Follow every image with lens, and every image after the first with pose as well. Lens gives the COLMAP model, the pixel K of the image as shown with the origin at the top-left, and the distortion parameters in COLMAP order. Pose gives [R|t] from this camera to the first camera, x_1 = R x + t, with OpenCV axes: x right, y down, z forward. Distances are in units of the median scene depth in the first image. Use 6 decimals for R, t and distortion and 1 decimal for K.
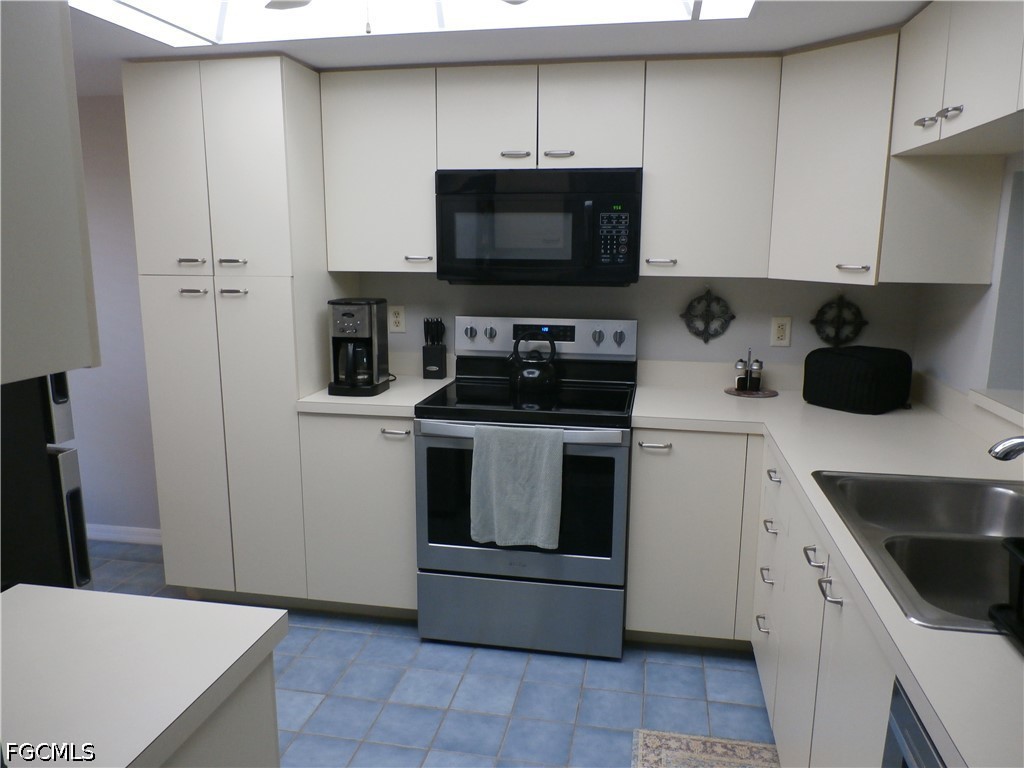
lens RADIAL K [[773.7, 0, 512.1], [0, 773.7, 381.1], [0, 0, 1]] dist [0.001250, -0.000828]
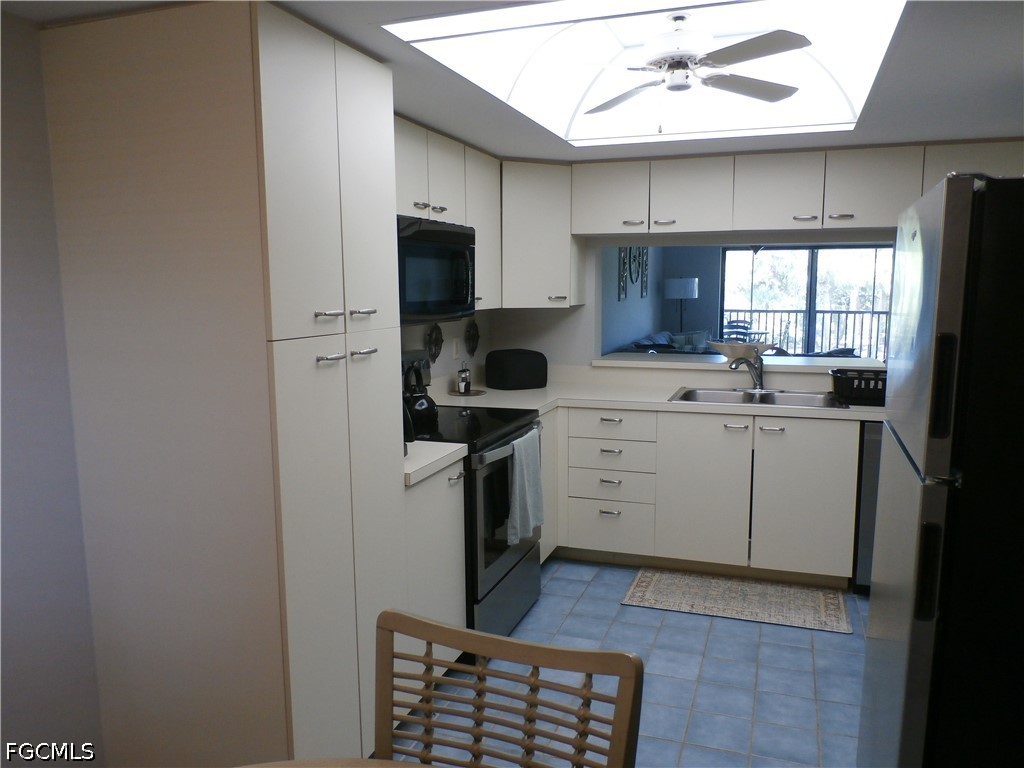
lens RADIAL K [[773.7, 0, 511.6], [0, 773.7, 389.1], [0, 0, 1]] dist [0.001250, -0.000828]
pose [[0.167370, -0.139718, 0.975944, -1.192396], [0.194829, 0.975073, 0.106181, -0.144914], [-0.966452, 0.172370, 0.190419, 0.788922]]
